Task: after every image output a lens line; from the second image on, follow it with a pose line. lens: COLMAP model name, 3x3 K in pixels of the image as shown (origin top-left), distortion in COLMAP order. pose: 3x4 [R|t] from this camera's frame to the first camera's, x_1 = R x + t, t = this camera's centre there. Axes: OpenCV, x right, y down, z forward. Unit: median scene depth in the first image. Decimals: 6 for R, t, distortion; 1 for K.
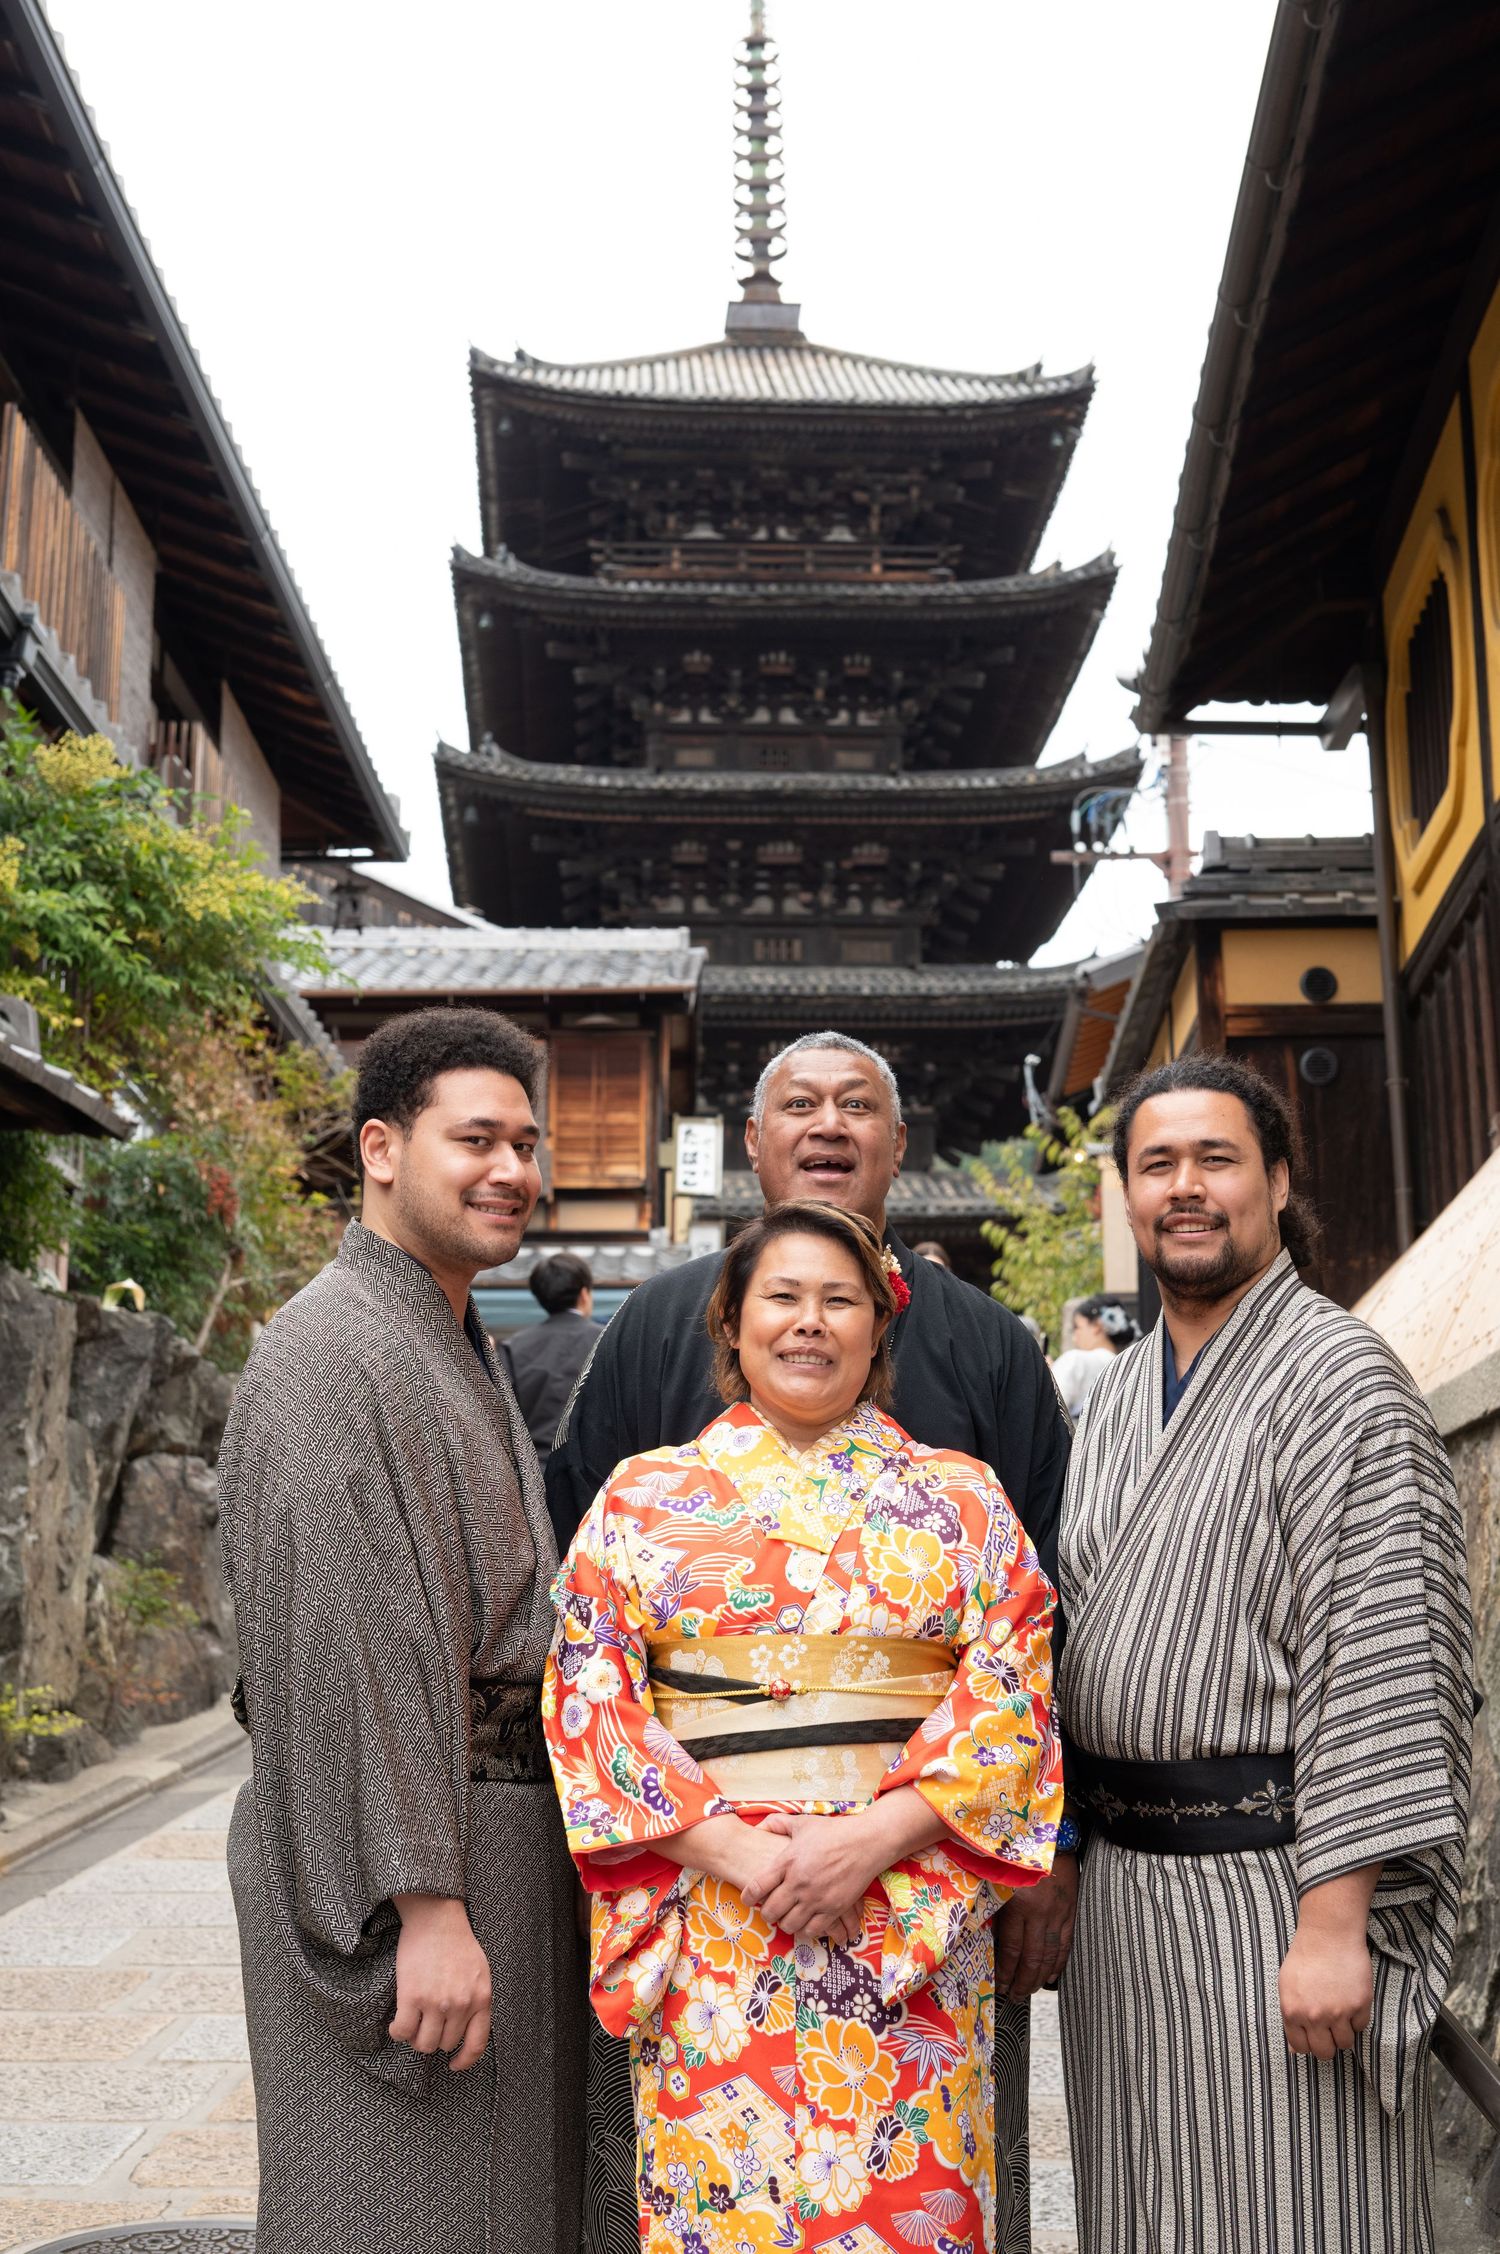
lens RADIAL K [[3118.5, 0, 739.2], [0, 3118.5, 1124.9], [0, 0, 1]] dist [-0.005495, -0.070063]
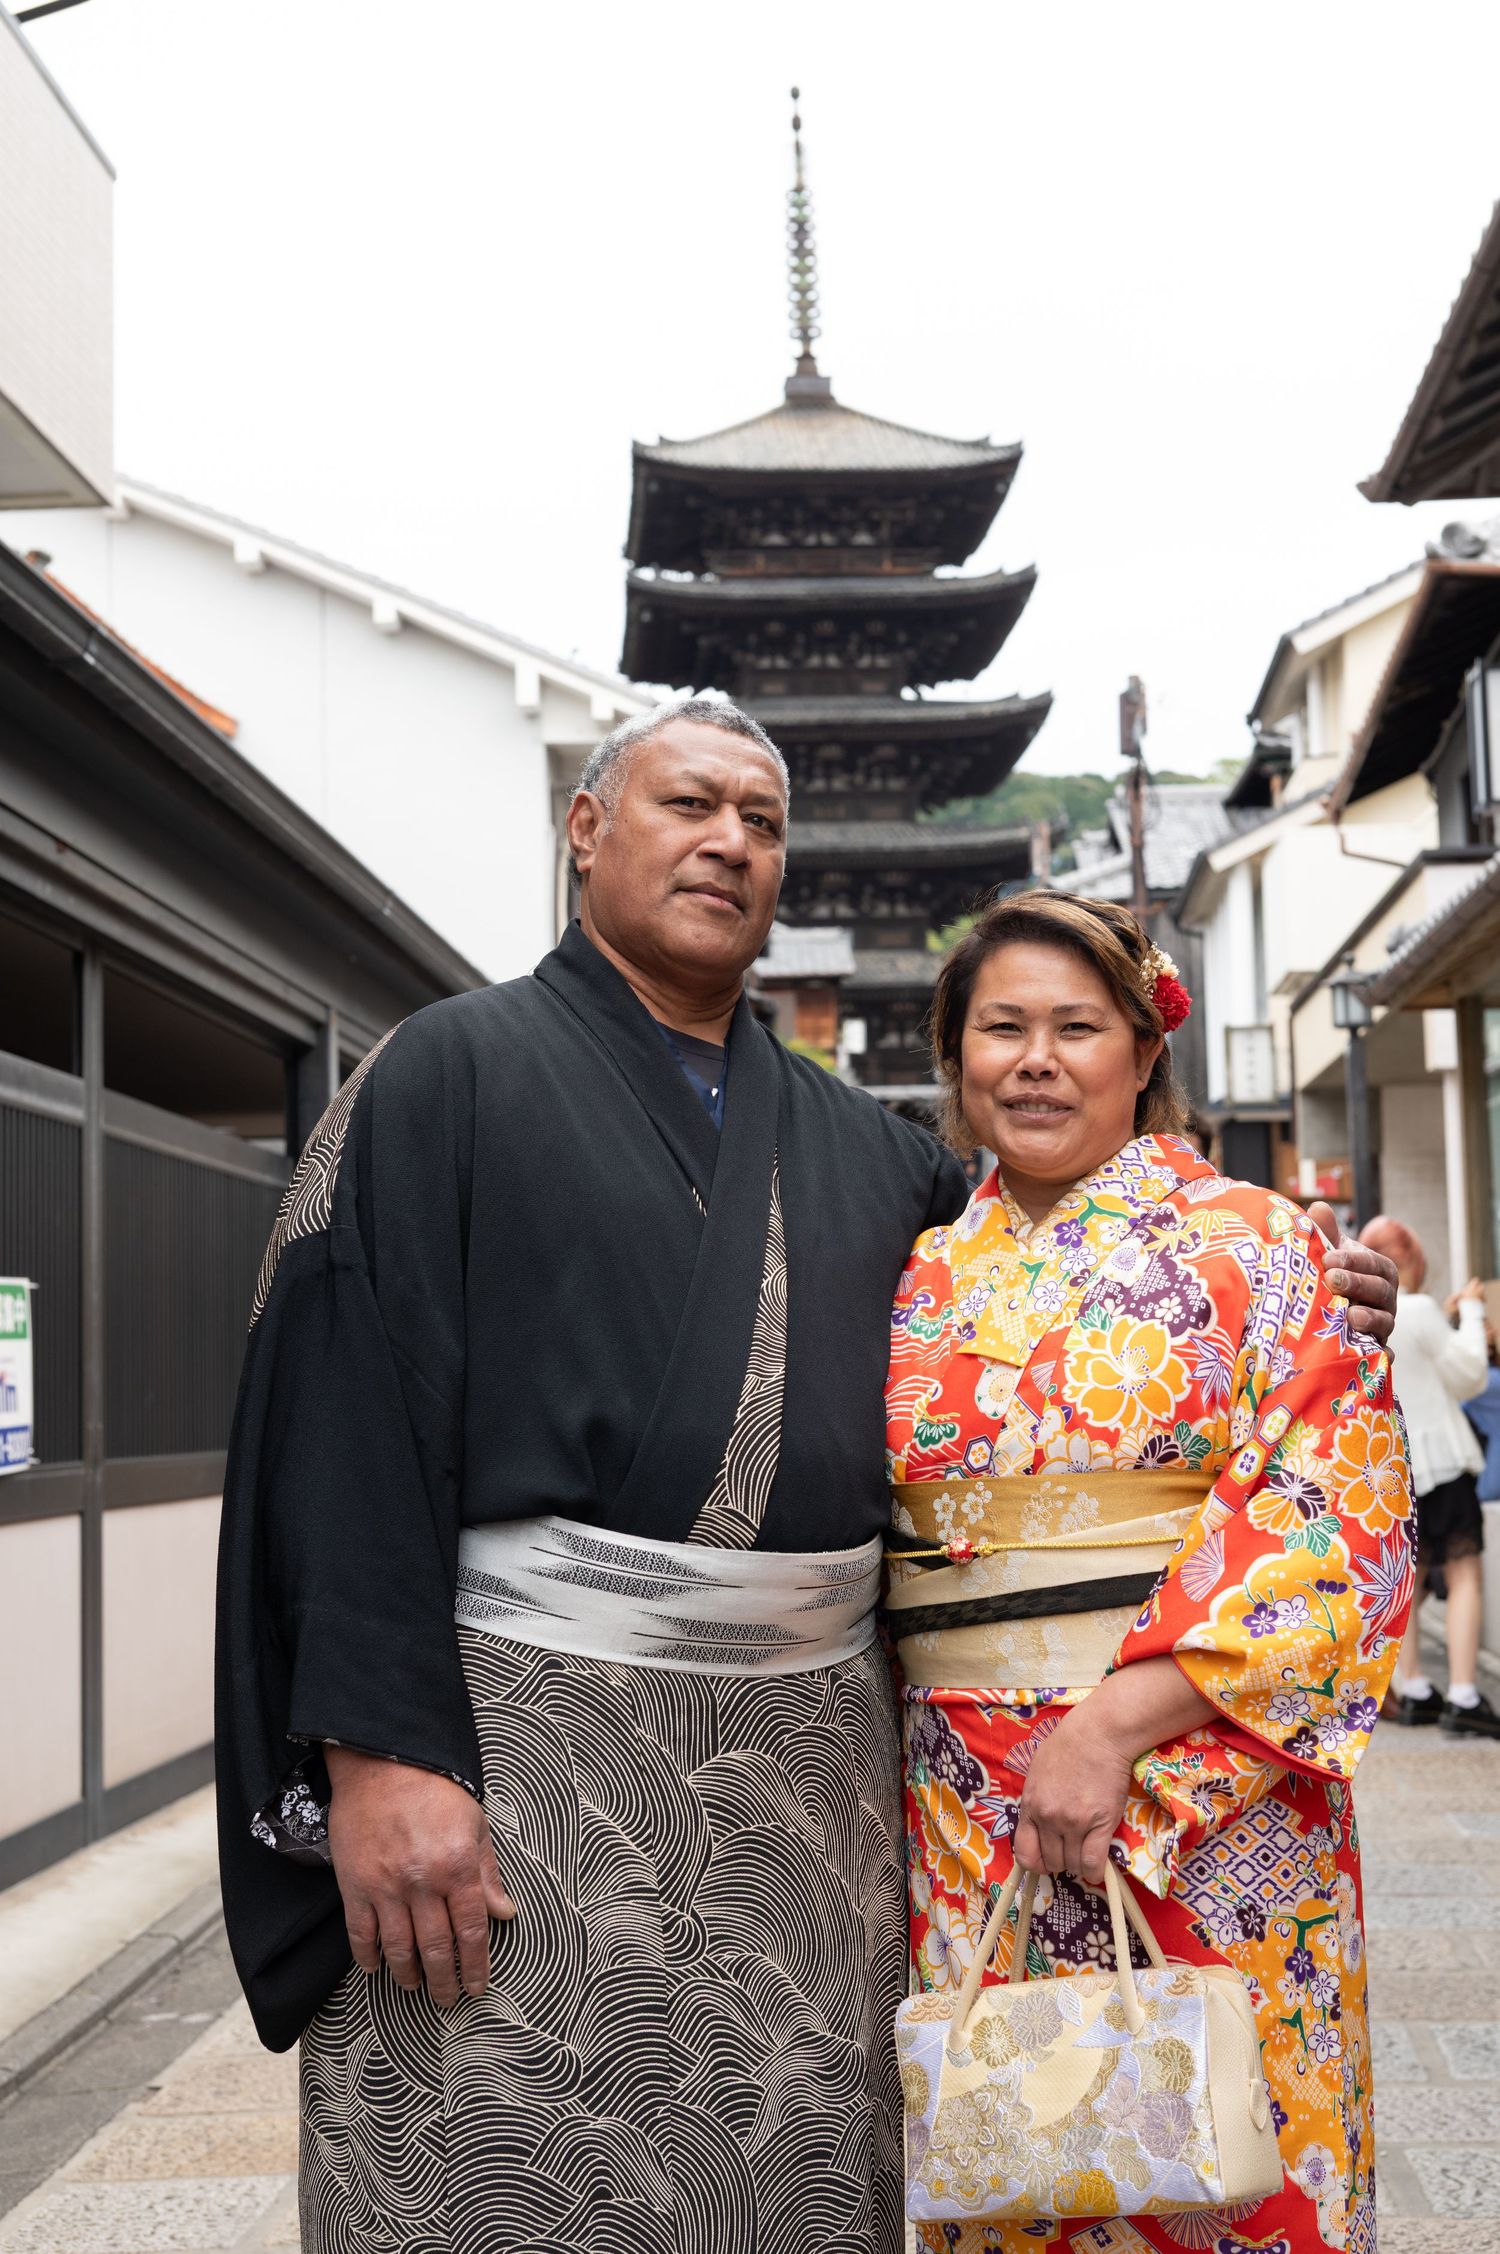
lens RADIAL K [[3195.6, 0, 743.1], [0, 3195.6, 982.3], [0, 0, 1]] dist [0.025632, -0.075850]
pose [[0.999716, -0.017500, 0.016193, -0.059219], [0.016185, 0.996816, 0.078076, -0.097331], [-0.017508, -0.077792, 0.996816, -0.630281]]
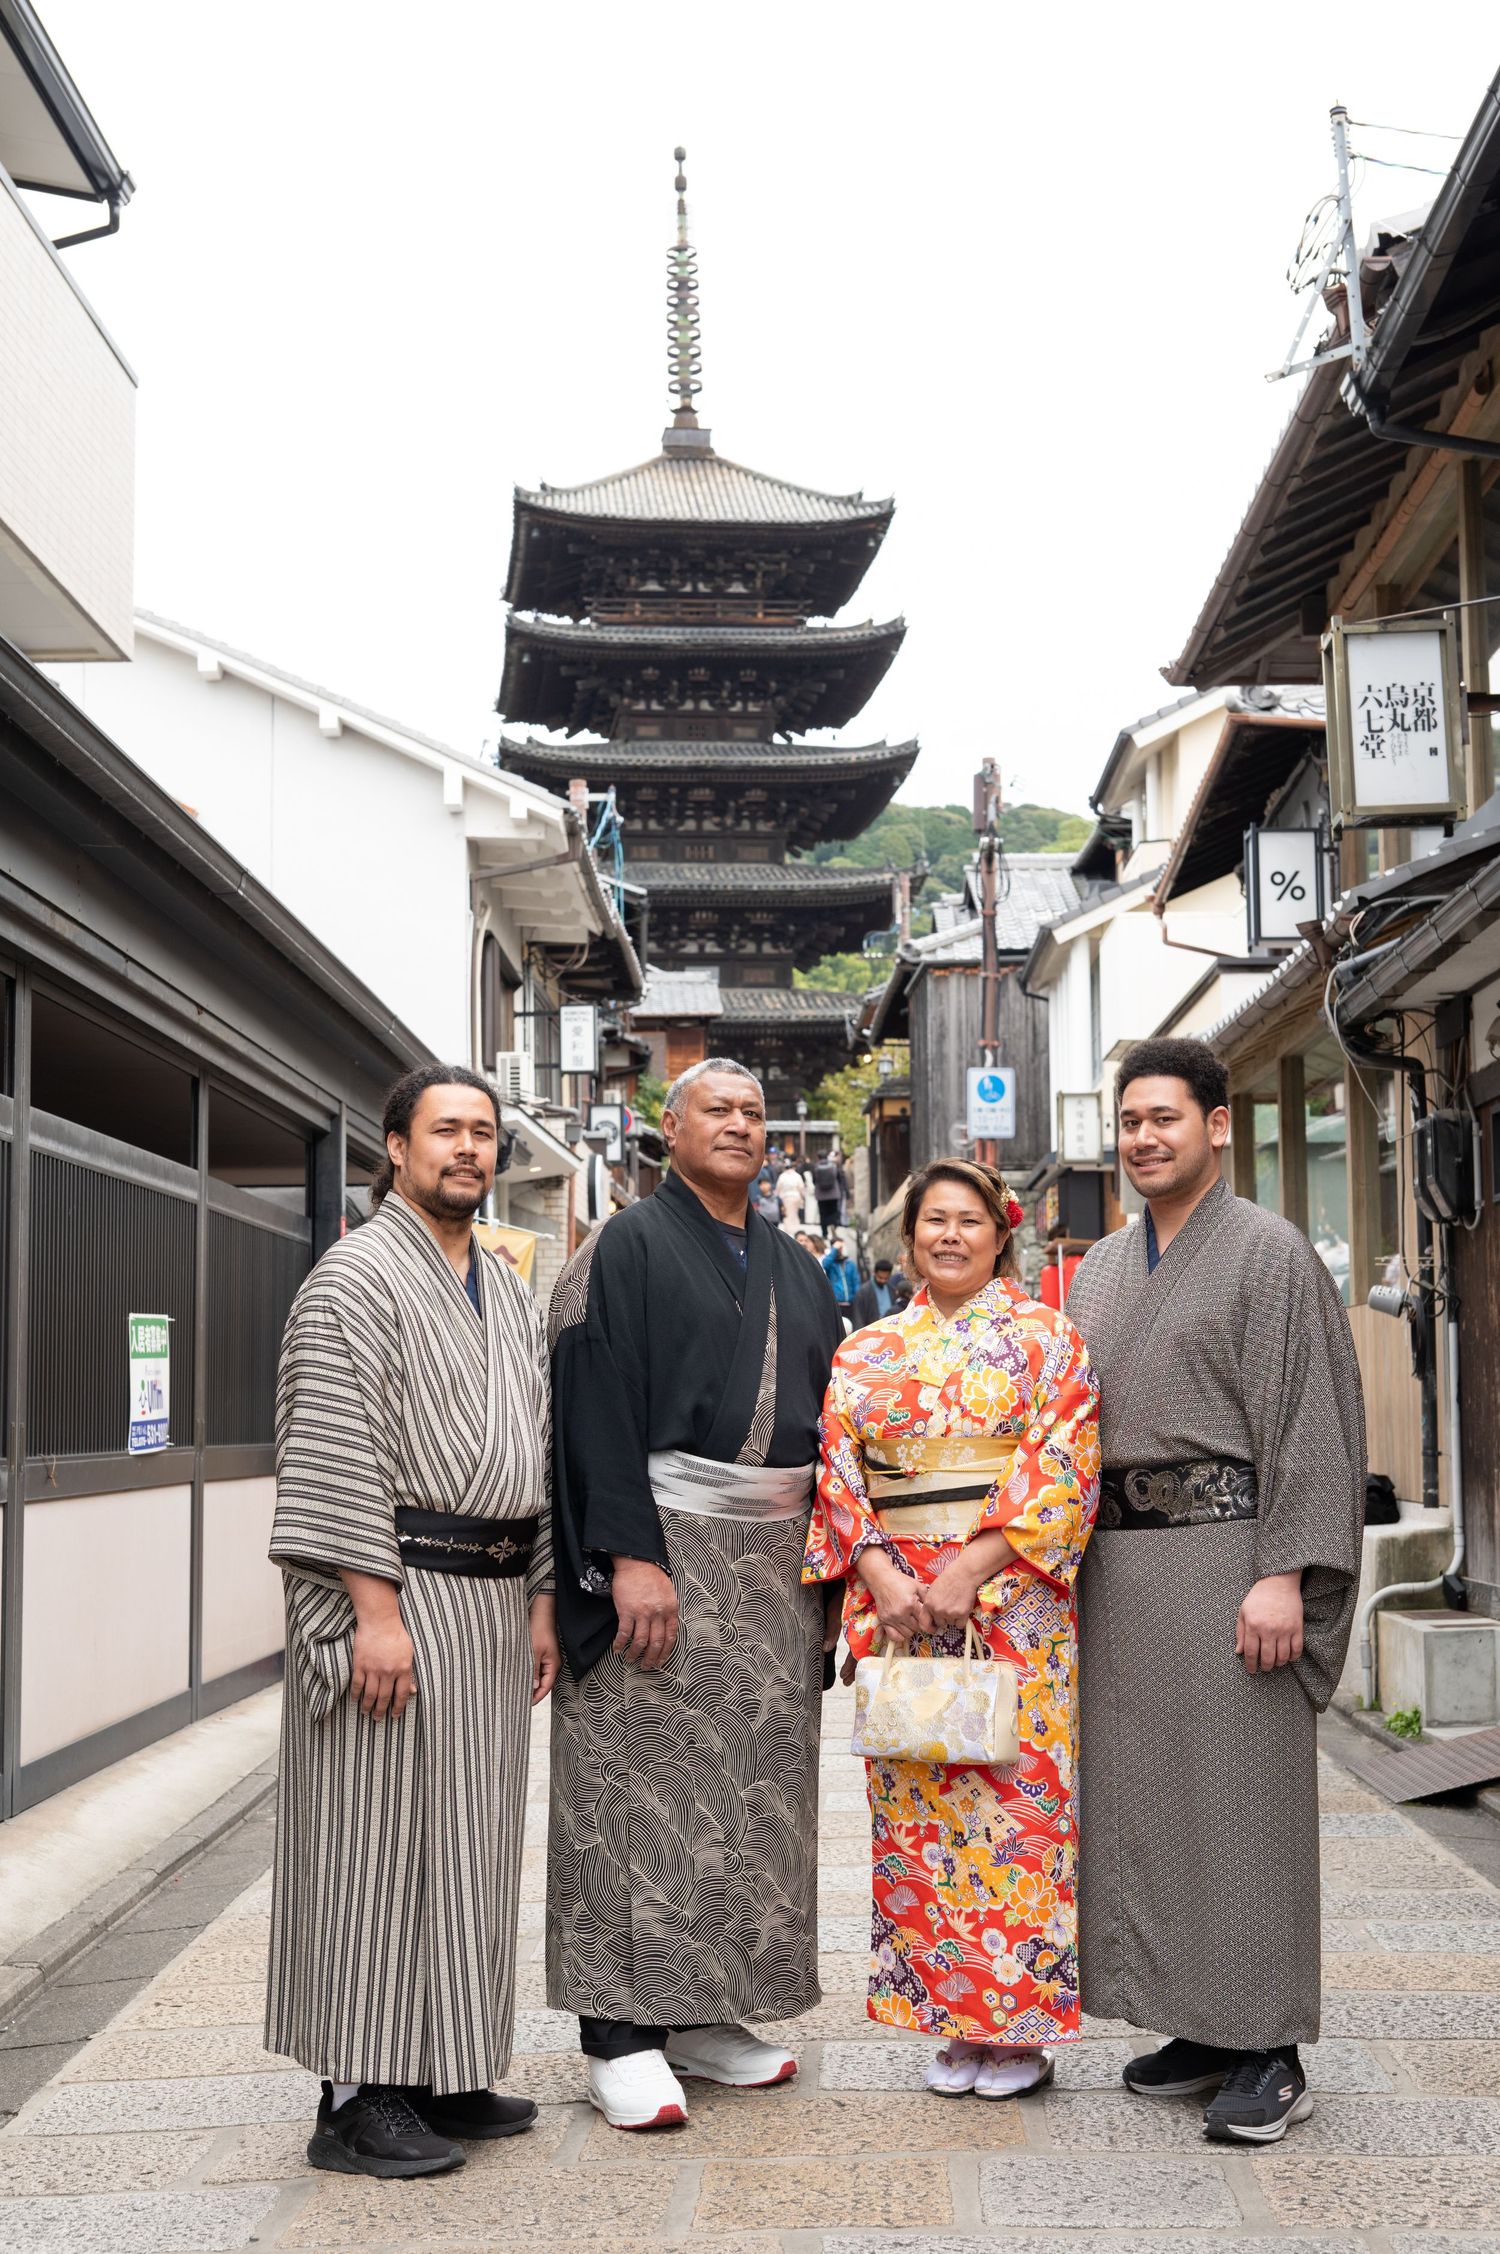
lens RADIAL K [[3123.8, 0, 750.0], [0, 3123.8, 1127.0], [0, 0, 1]] dist [-0.010642, -0.109855]
pose [[0.998133, -0.000830, 0.061065, -0.061723], [-0.006223, 0.993320, 0.115228, -0.102104], [-0.060753, -0.115393, 0.991460, -0.653796]]
